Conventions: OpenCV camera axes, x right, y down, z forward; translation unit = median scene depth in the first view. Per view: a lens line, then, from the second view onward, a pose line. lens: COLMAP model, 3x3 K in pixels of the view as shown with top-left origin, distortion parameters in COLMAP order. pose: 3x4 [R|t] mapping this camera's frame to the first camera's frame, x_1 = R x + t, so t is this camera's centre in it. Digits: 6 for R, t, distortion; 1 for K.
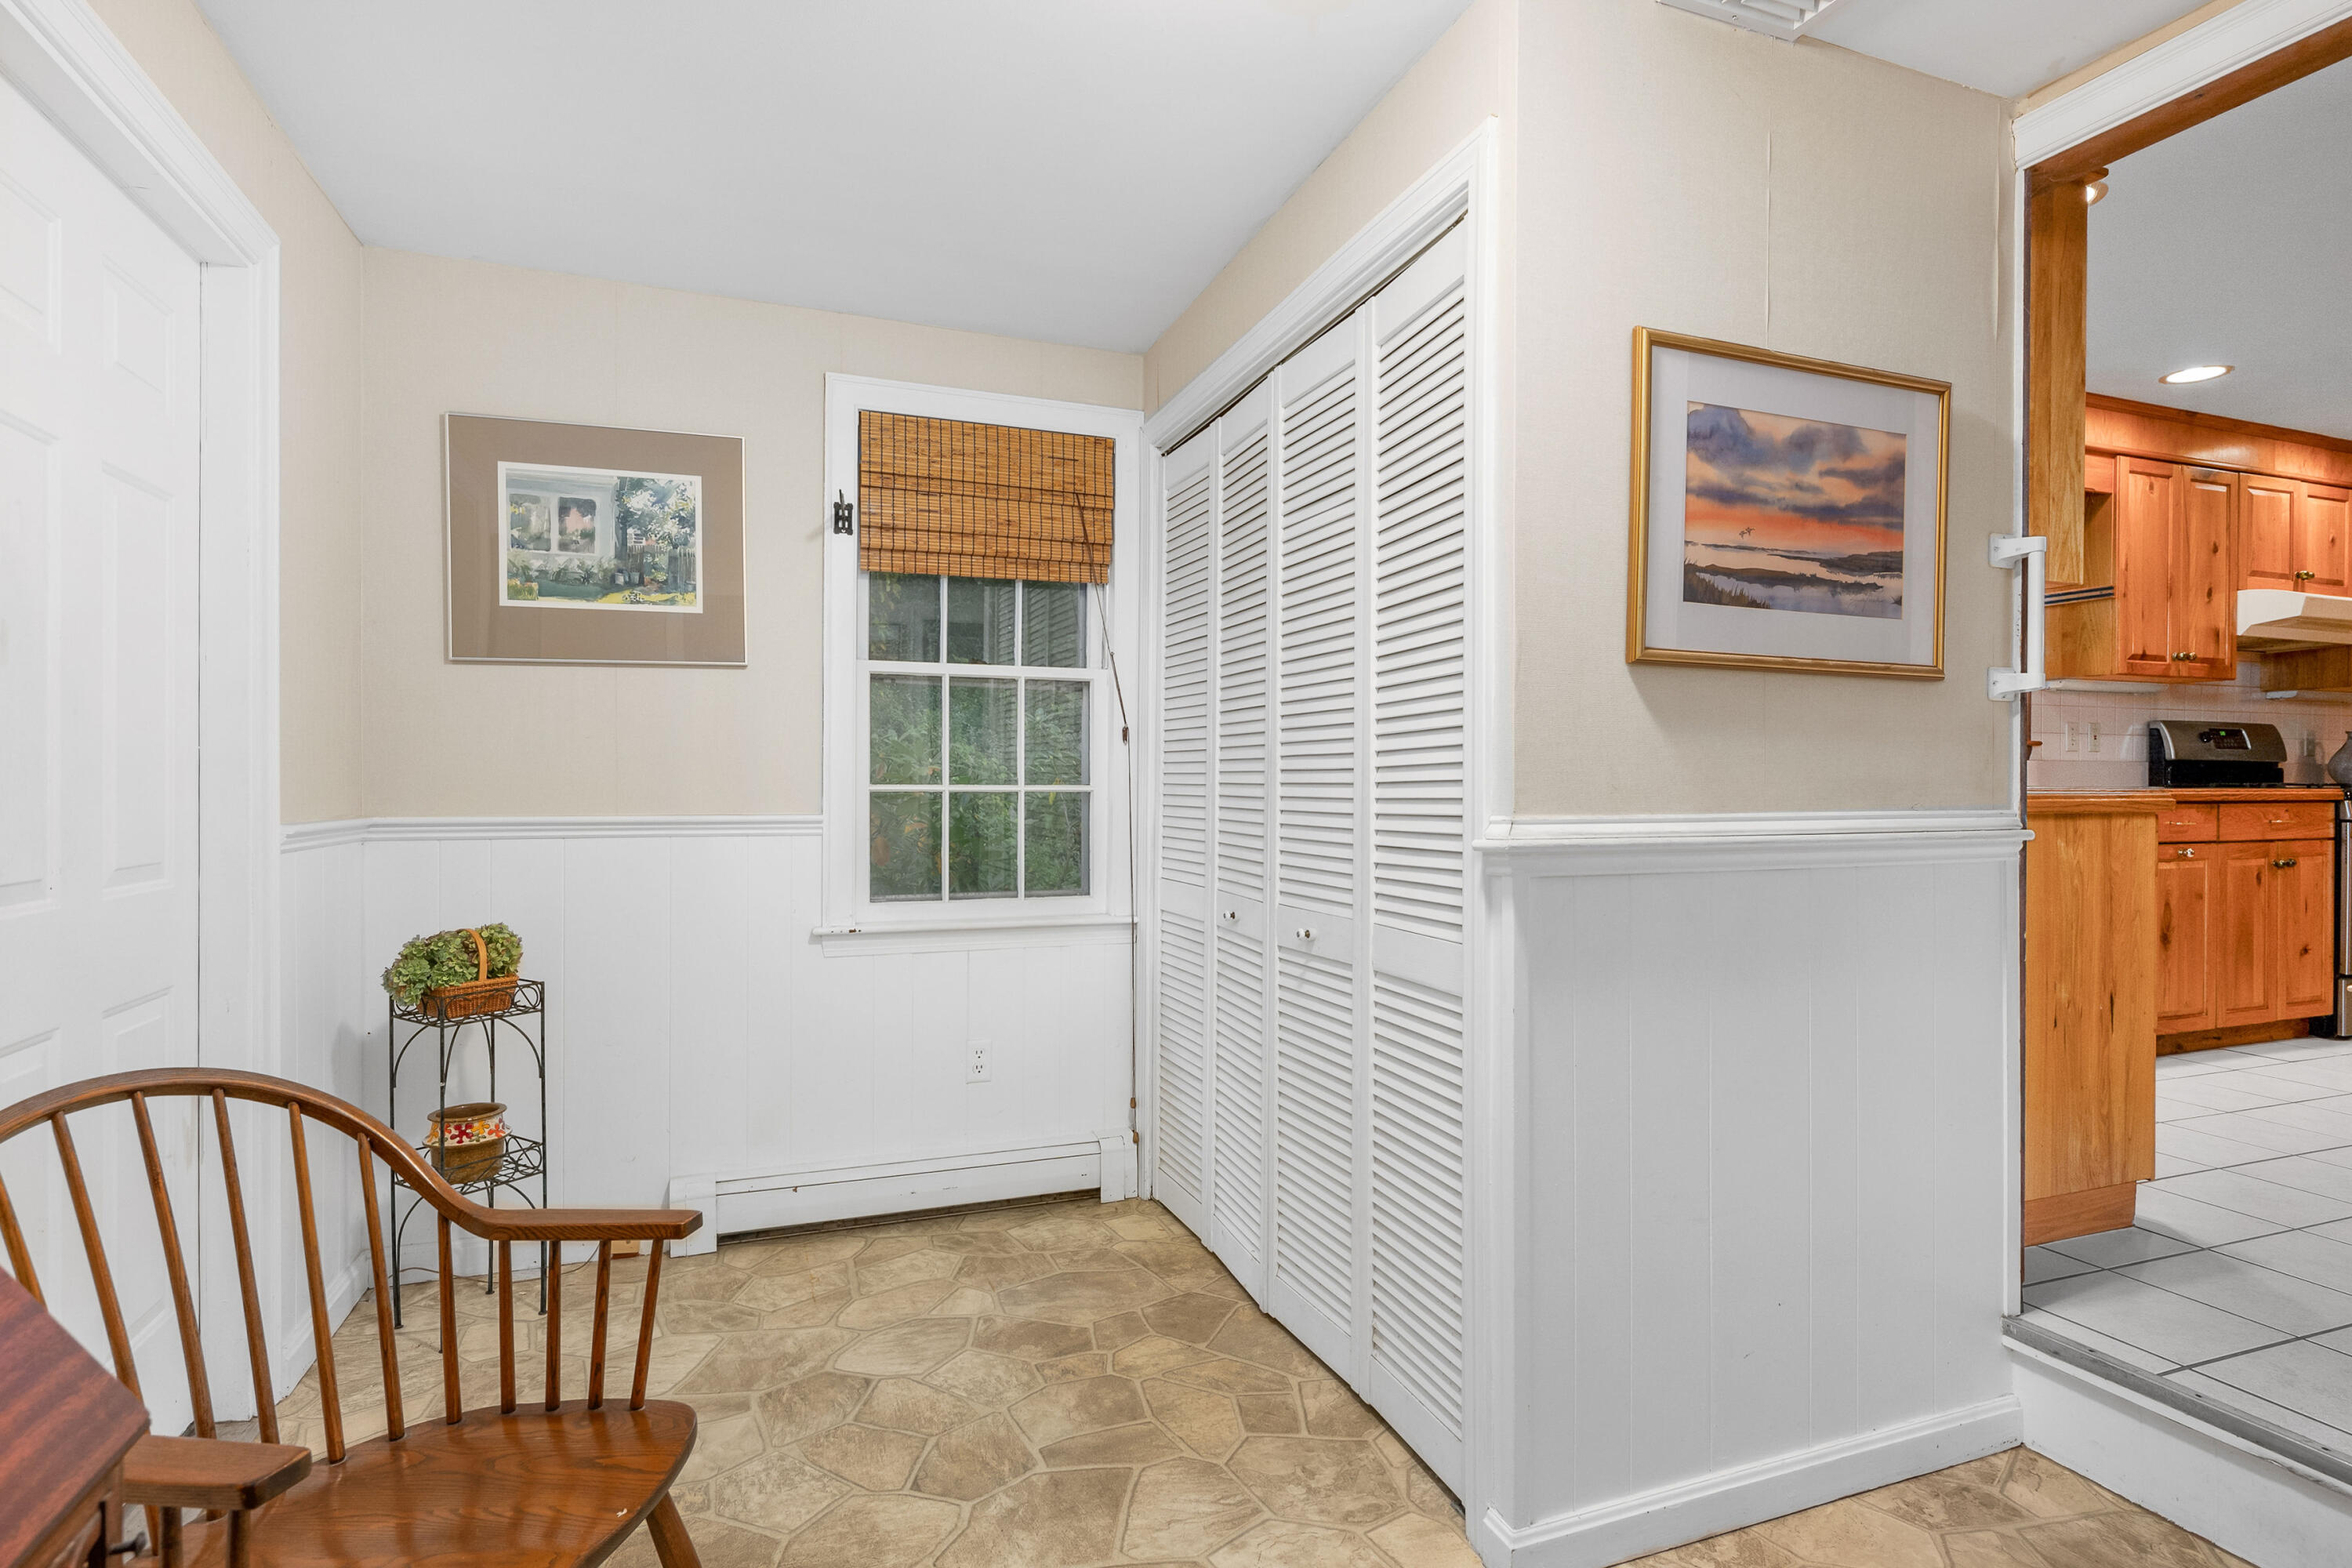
lens RADIAL K [[1180.3, 0, 1186.7], [0, 1180.3, 785.0], [0, 0, 1]] dist [0.000255, -0.000107]
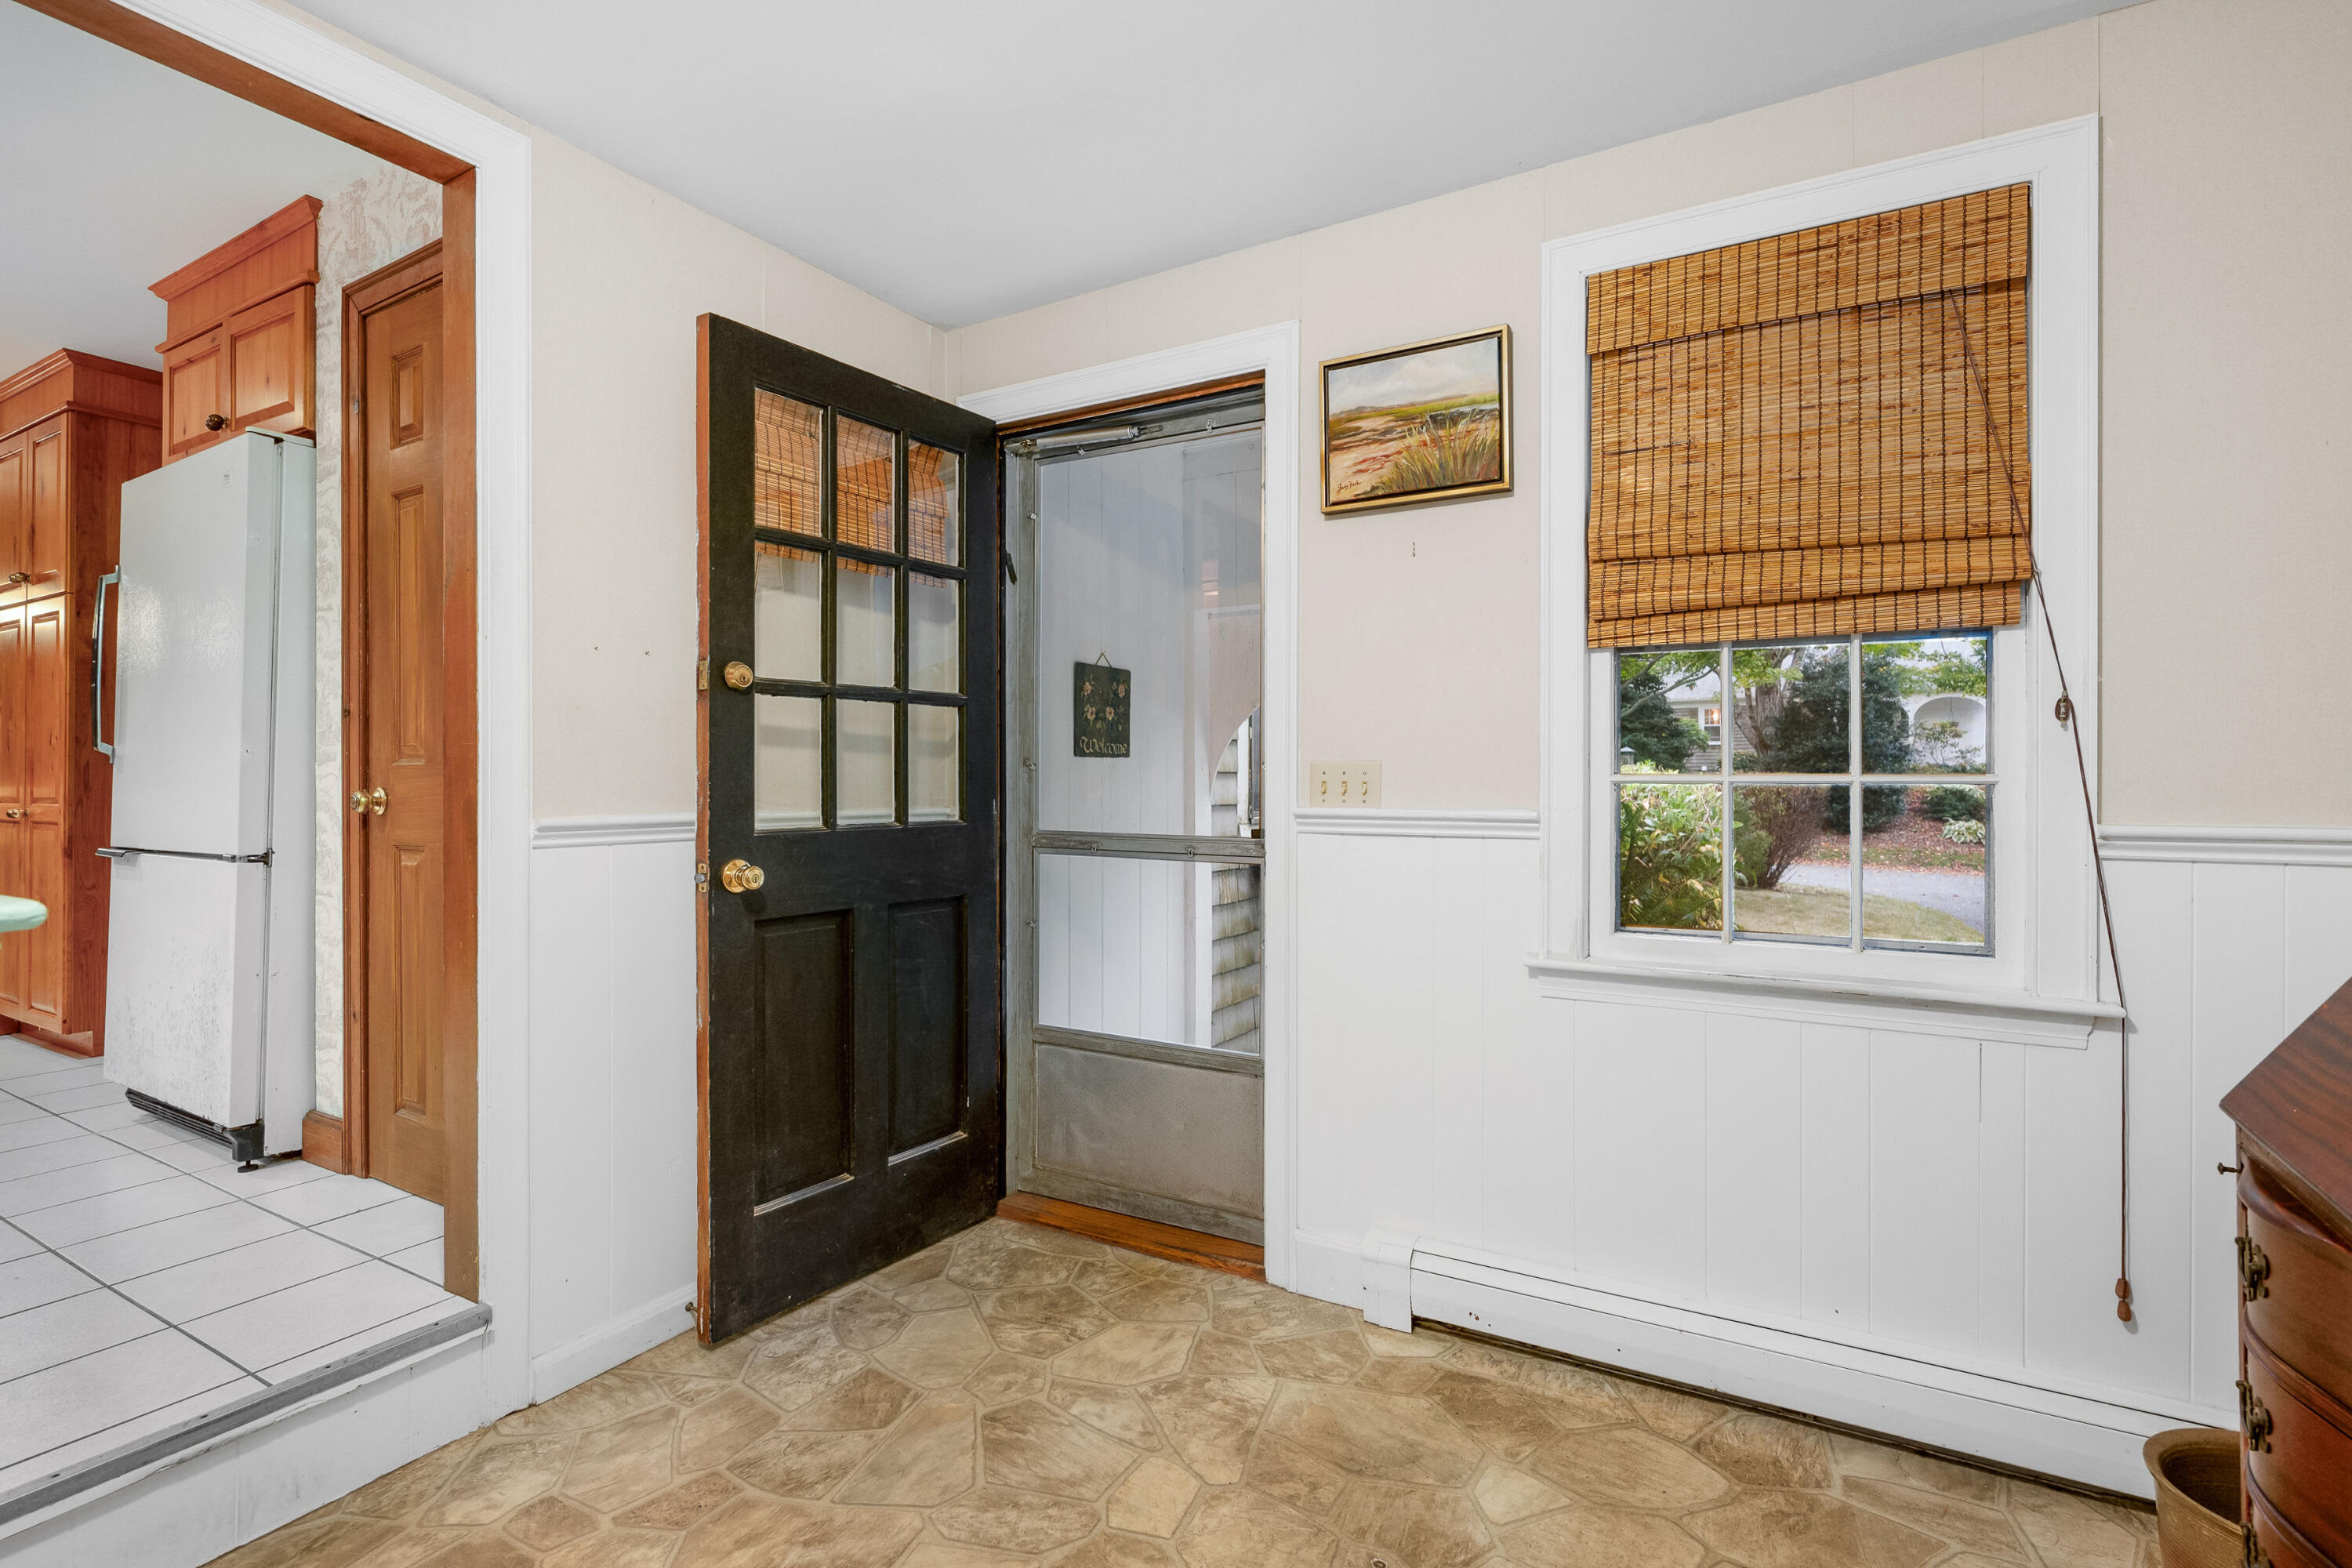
lens RADIAL K [[1180.3, 0, 1186.7], [0, 1180.3, 785.0], [0, 0, 1]] dist [0.000255, -0.000107]
pose [[-0.652408, -0.004798, 0.757853, -0.608679], [-0.000007, 0.999980, 0.006325, 0.011333], [-0.757868, 0.004122, -0.652395, 1.652696]]
